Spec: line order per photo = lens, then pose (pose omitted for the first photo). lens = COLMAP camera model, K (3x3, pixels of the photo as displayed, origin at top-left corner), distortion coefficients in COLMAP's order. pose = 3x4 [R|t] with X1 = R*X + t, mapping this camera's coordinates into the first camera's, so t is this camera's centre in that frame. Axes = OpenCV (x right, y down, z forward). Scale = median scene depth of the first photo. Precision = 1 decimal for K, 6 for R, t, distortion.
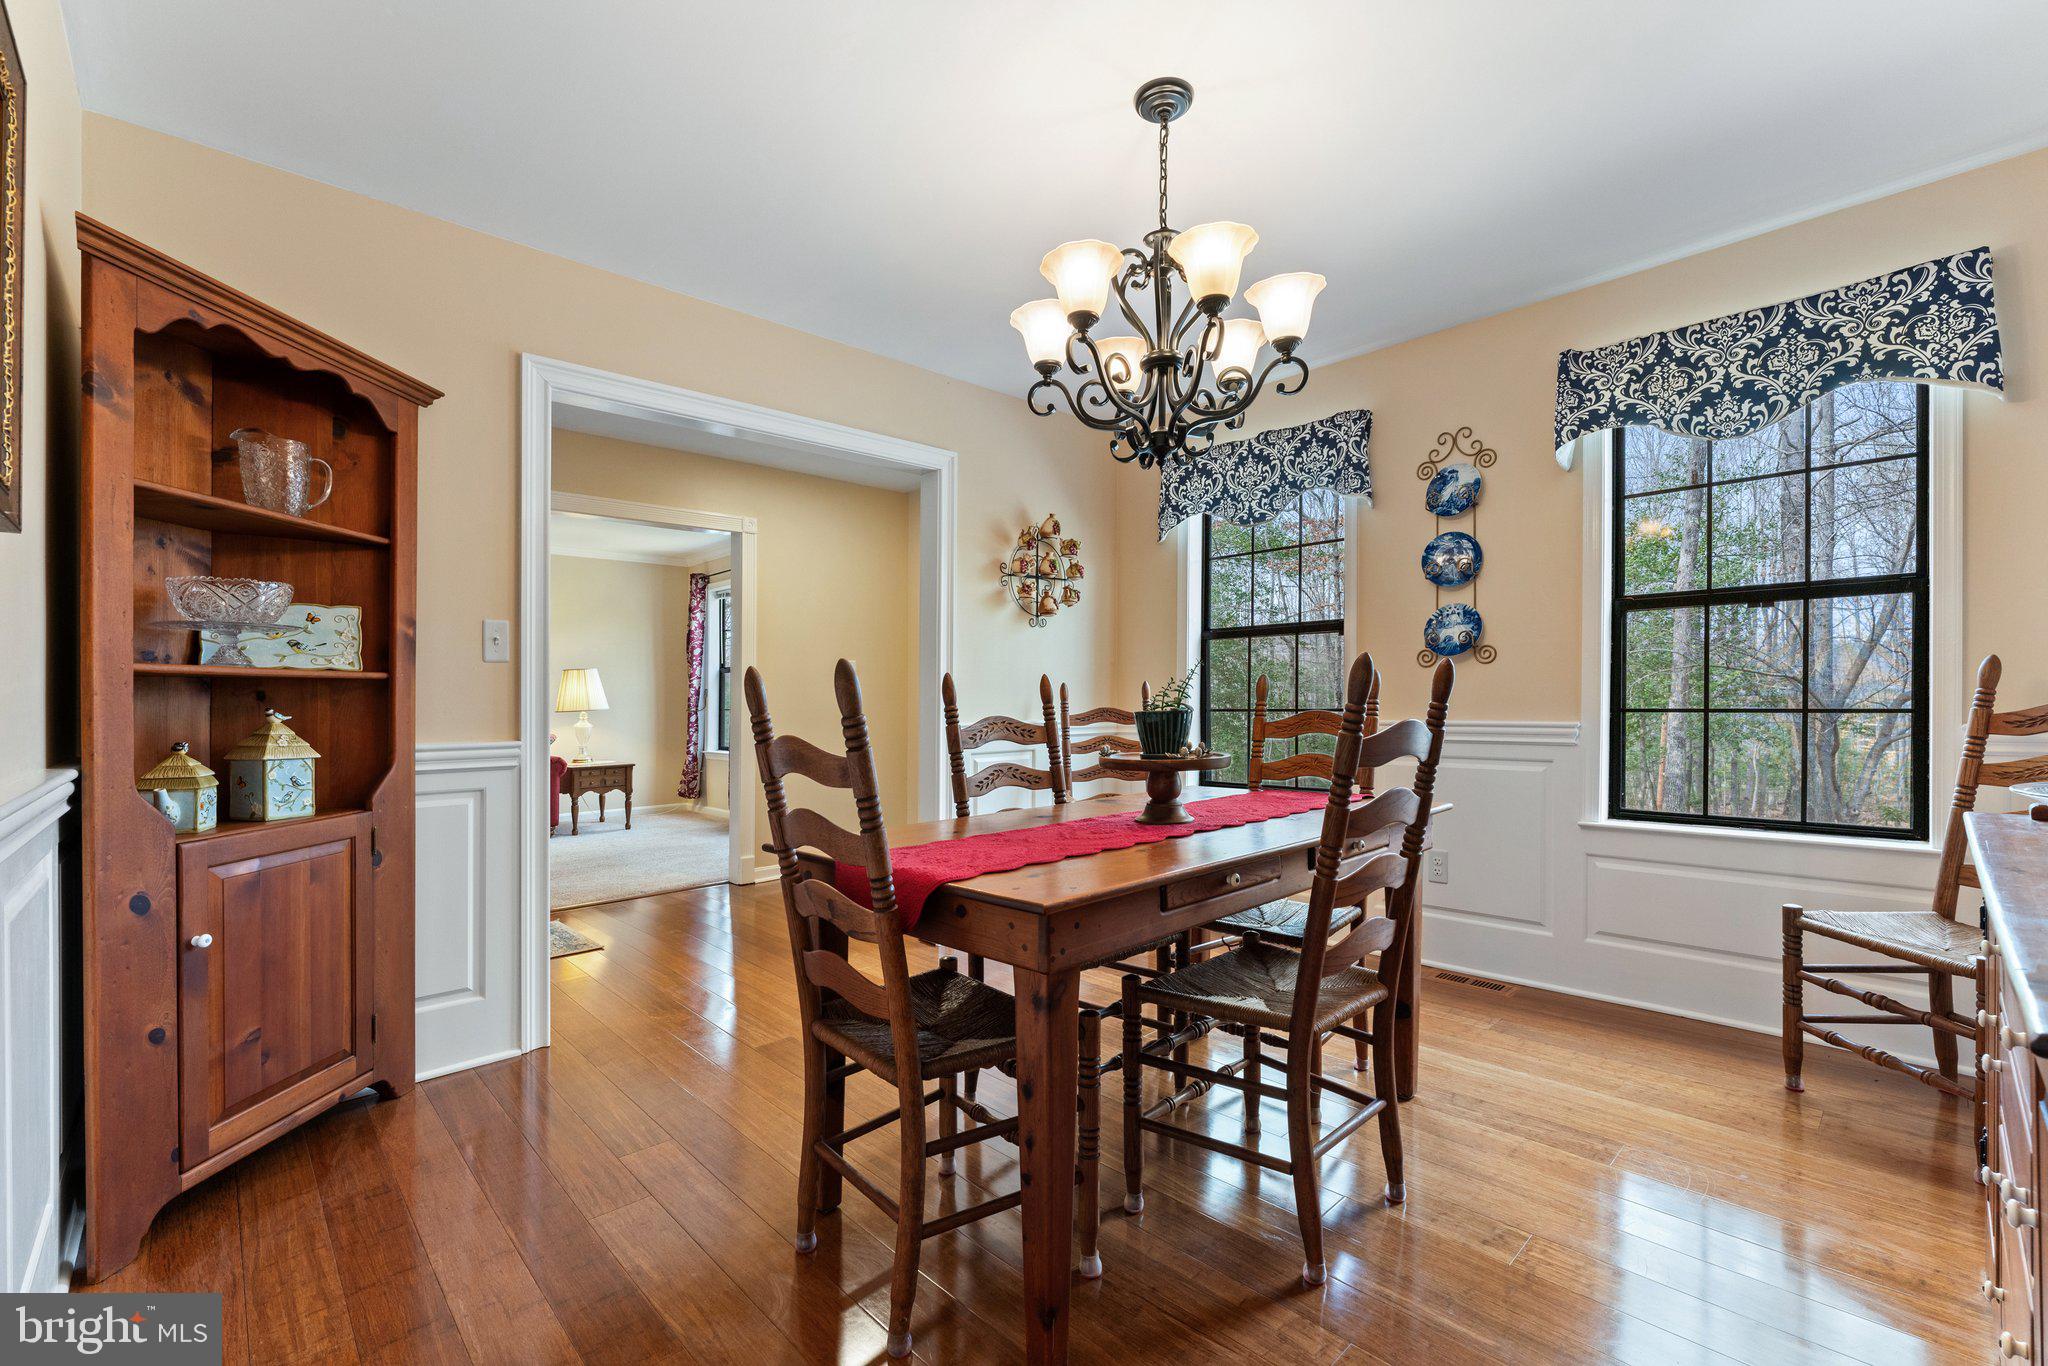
lens RADIAL K [[852.8, 0, 1032.5], [0, 852.8, 688.0], [0, 0, 1]] dist [-0.025409, -0.000010]
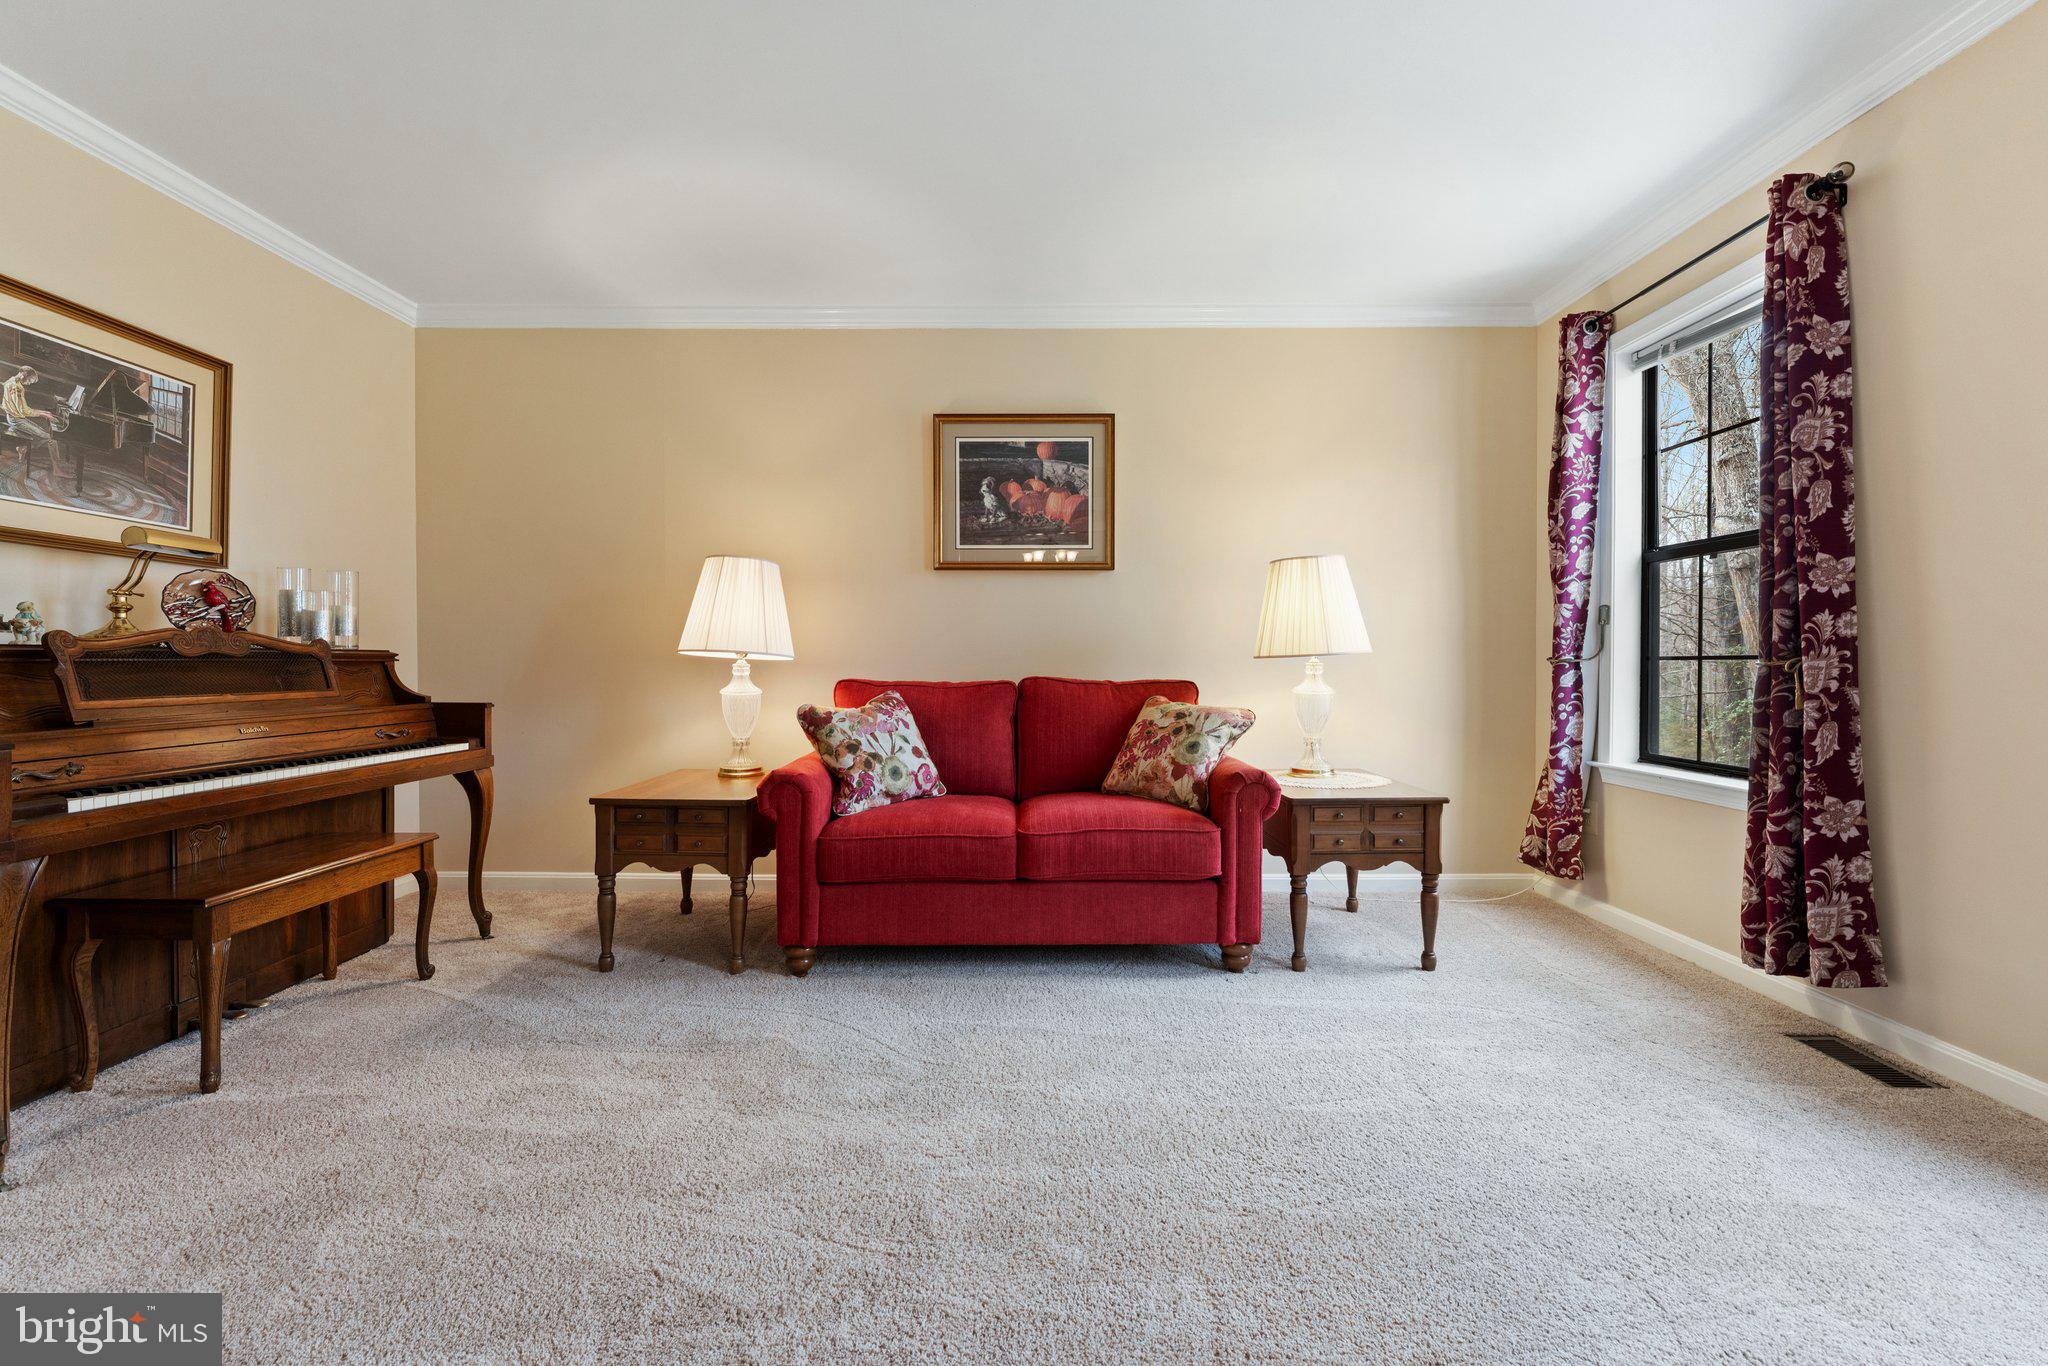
lens RADIAL K [[852.9, 0, 1018.4], [0, 852.9, 650.1], [0, 0, 1]] dist [-0.001380, -0.000240]
pose [[0.708449, 0.002919, -0.705756, -0.302791], [0.002481, 0.999975, 0.006626, 0.019121], [0.705758, -0.006445, 0.708424, 0.537585]]
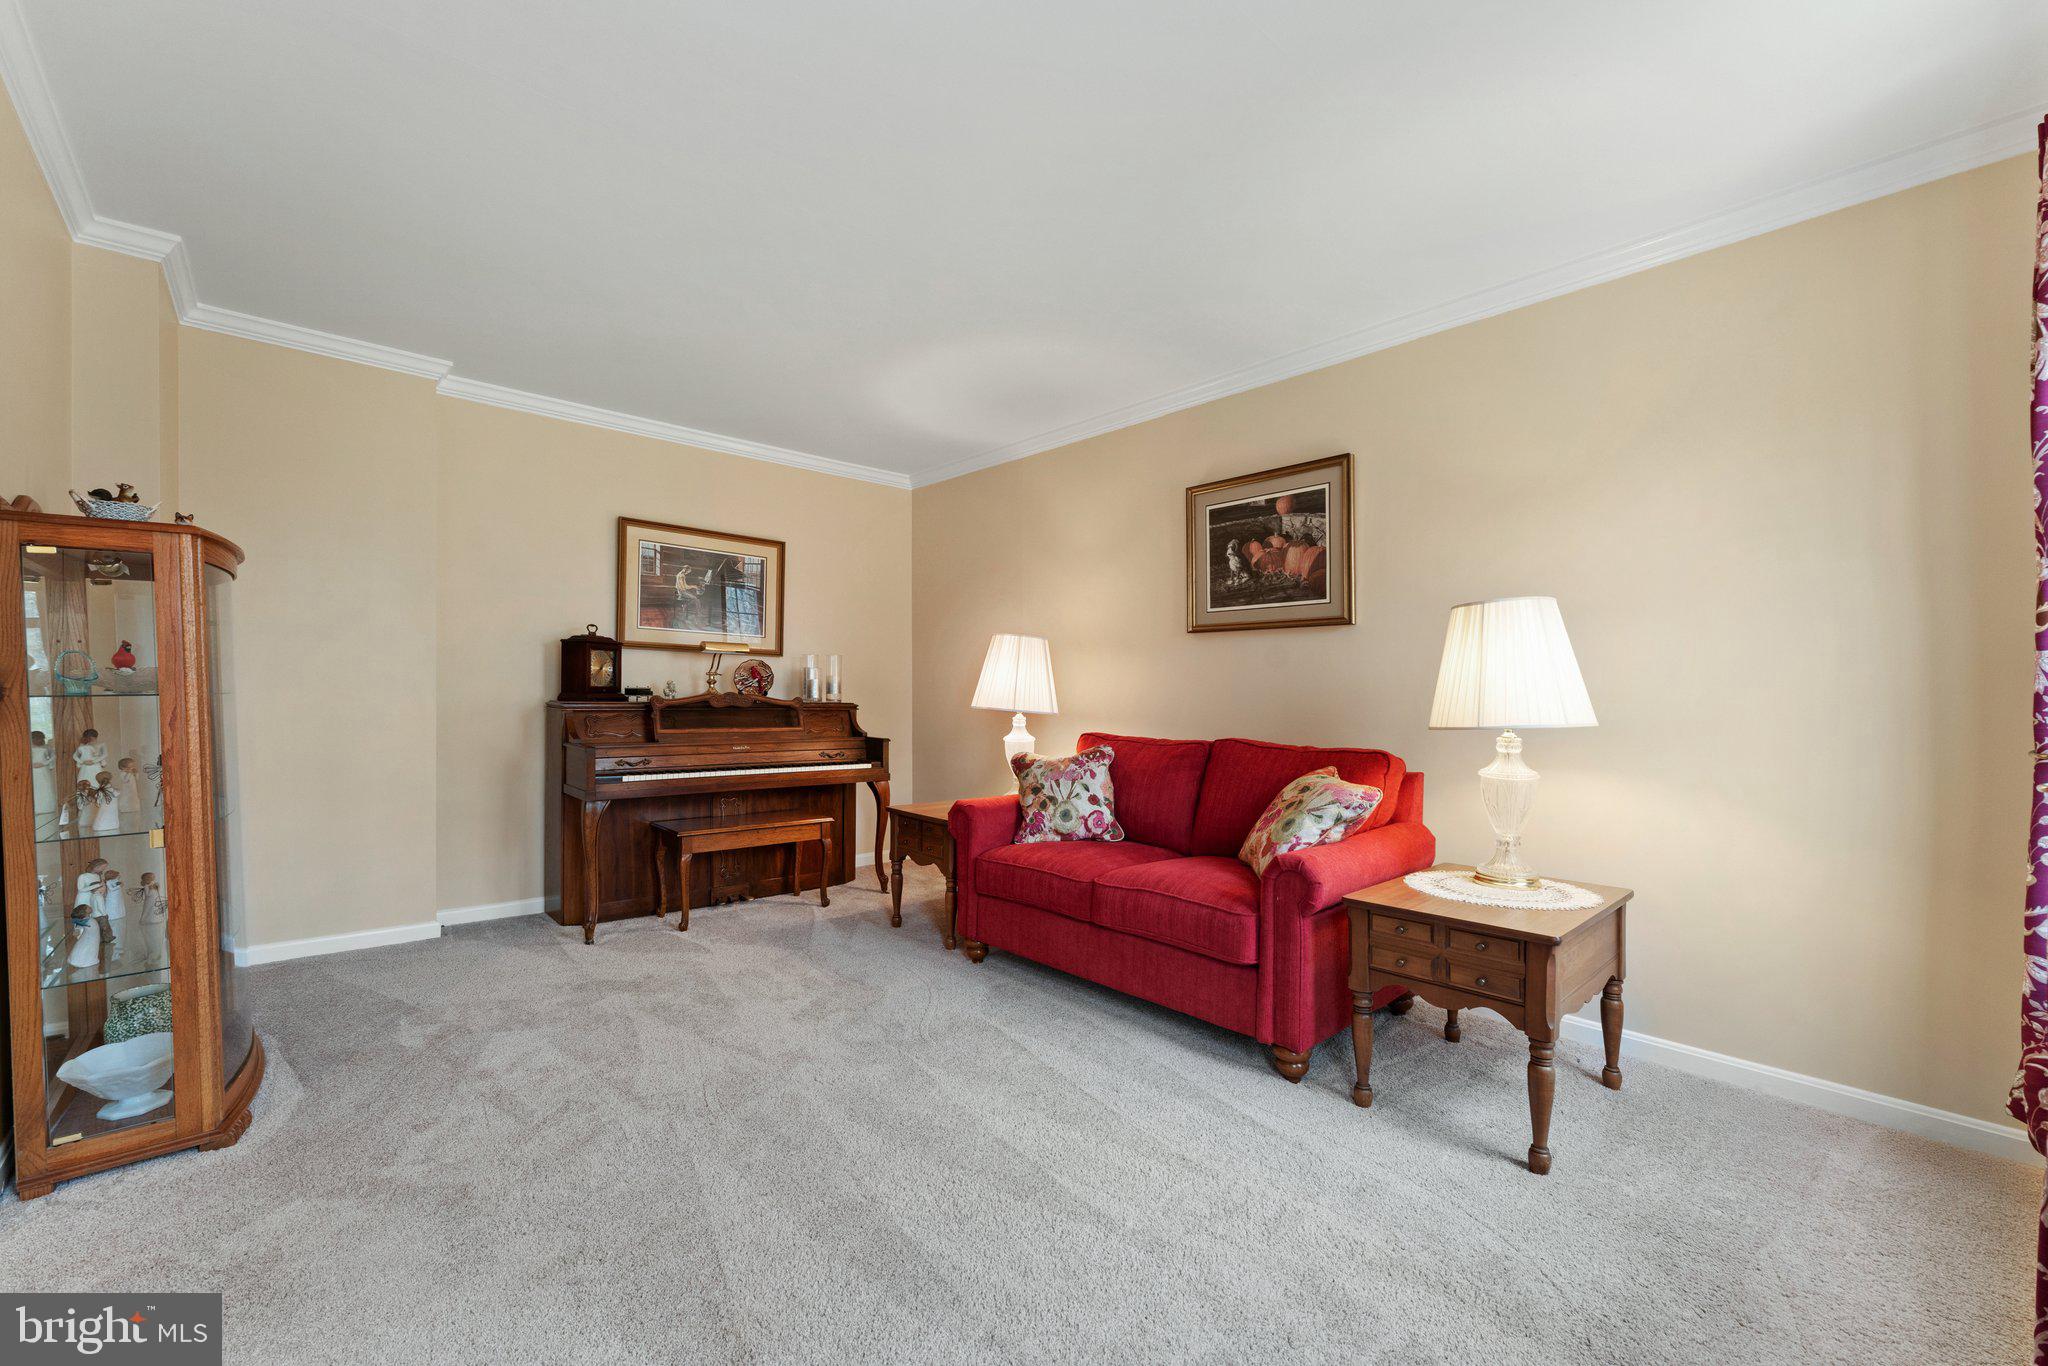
lens RADIAL K [[823.5, 0, 1024.0], [0, 823.5, 683.0], [0, 0, 1]] dist [-0.000037, 0.000021]
pose [[-0.037815, -0.003451, -0.999279, -0.183034], [0.001011, 0.999993, -0.003492, 0.009033], [0.999284, -0.001143, -0.037812, 0.753962]]
